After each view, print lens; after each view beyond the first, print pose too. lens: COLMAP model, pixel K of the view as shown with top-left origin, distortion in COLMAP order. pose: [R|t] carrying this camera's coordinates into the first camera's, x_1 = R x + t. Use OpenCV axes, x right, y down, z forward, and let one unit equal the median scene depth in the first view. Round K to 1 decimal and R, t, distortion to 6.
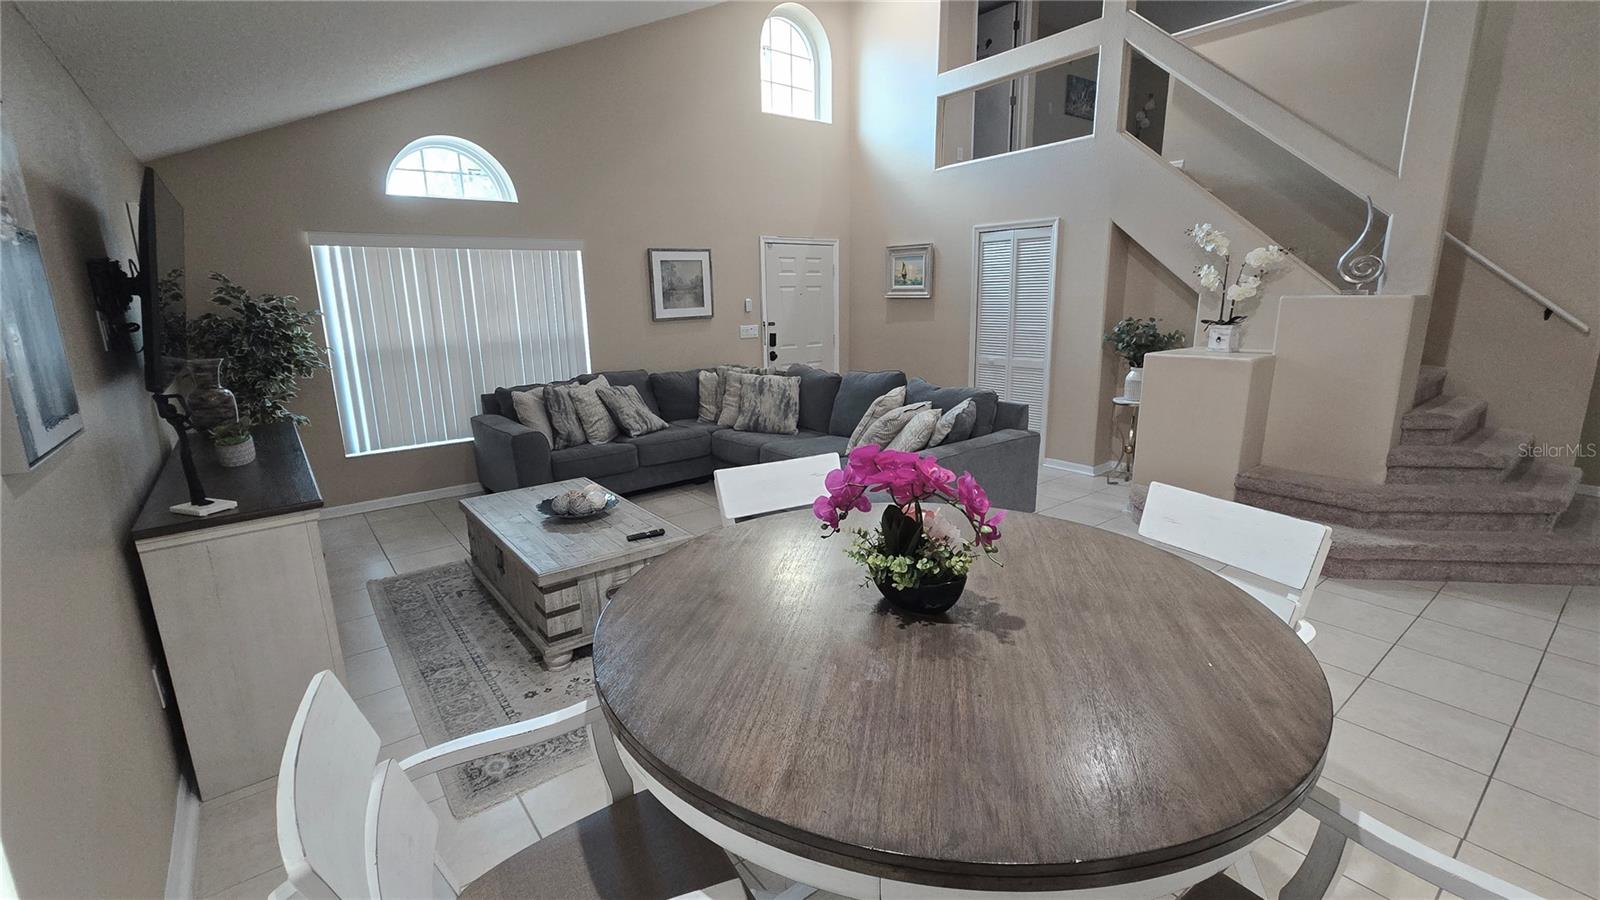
lens RADIAL K [[689.7, 0, 801.8], [0, 689.7, 444.9], [0, 0, 1]] dist [0.003424, 0.000857]
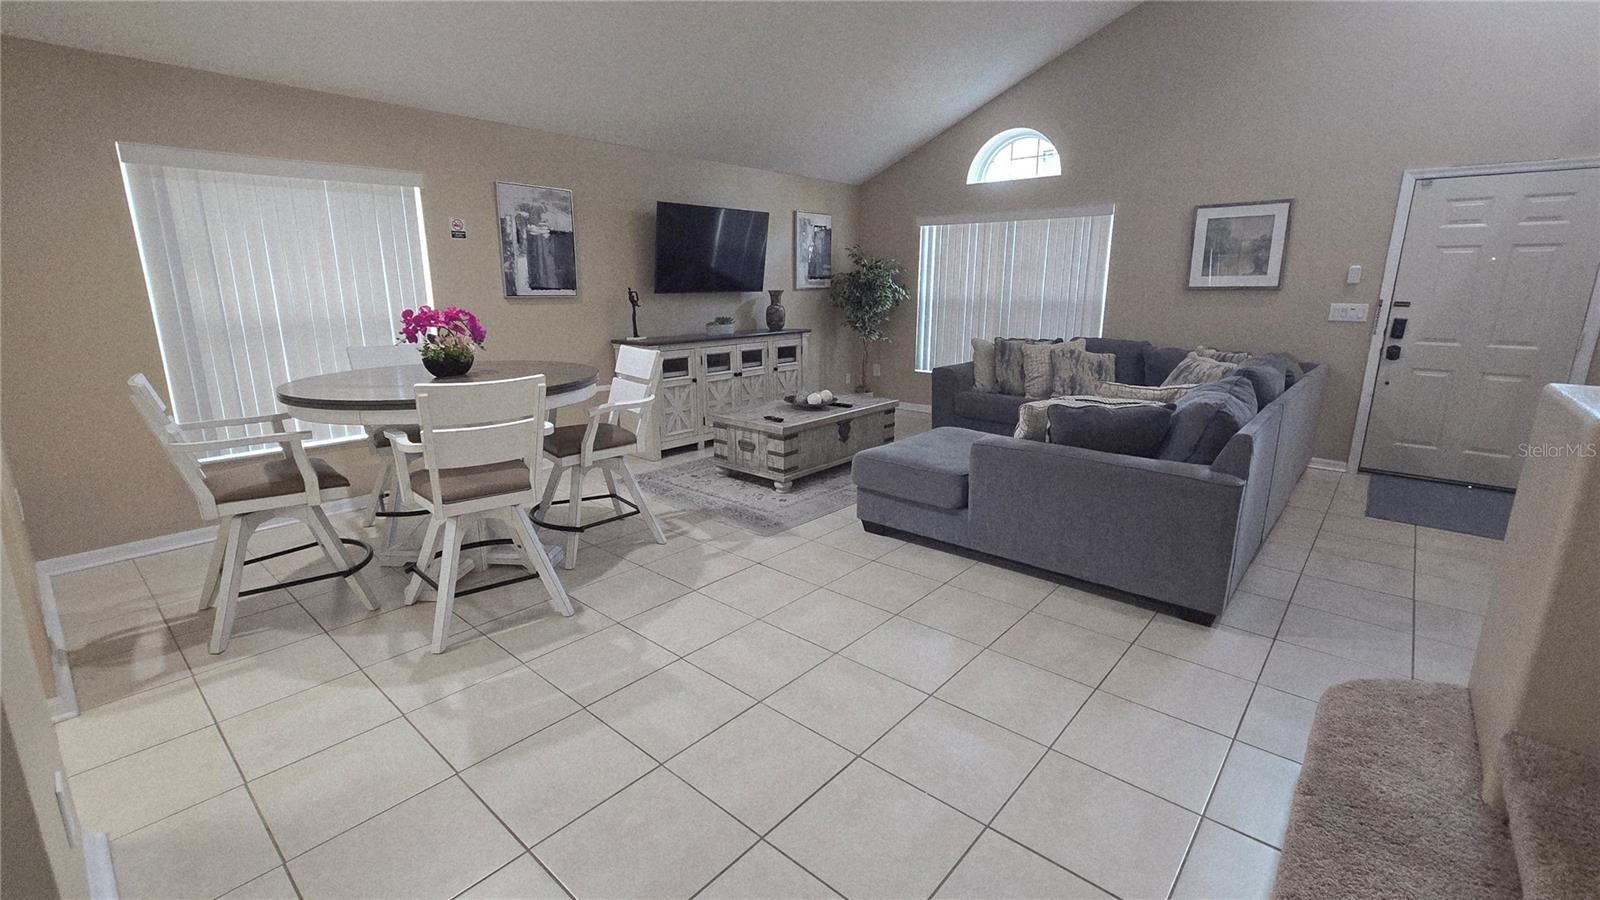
lens RADIAL K [[689.7, 0, 801.8], [0, 689.7, 444.9], [0, 0, 1]] dist [0.003424, 0.000857]
pose [[0.190514, 0.246176, -0.950317, 0.583978], [-0.222510, 0.953681, 0.202440, -0.060832], [0.956135, 0.172887, 0.236466, 0.361789]]
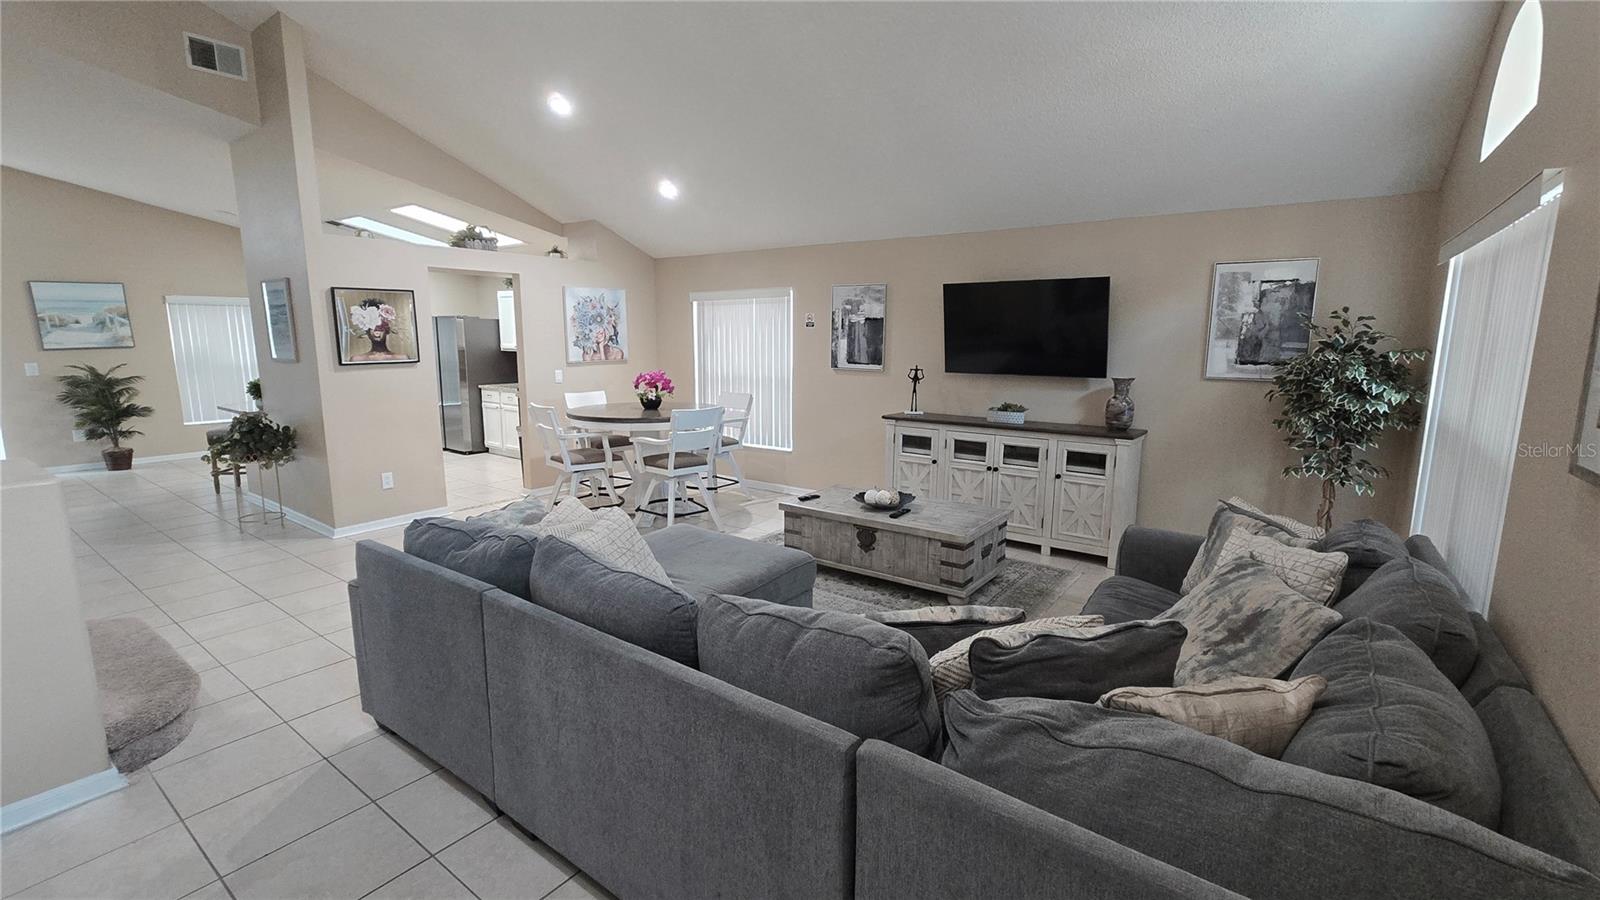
lens RADIAL K [[689.7, 0, 801.8], [0, 689.7, 444.9], [0, 0, 1]] dist [0.003424, 0.000857]
pose [[-0.964266, 0.058261, -0.258449, 0.078617], [-0.044080, 0.926643, 0.373349, -0.263198], [0.261242, 0.371400, -0.890963, 1.139854]]
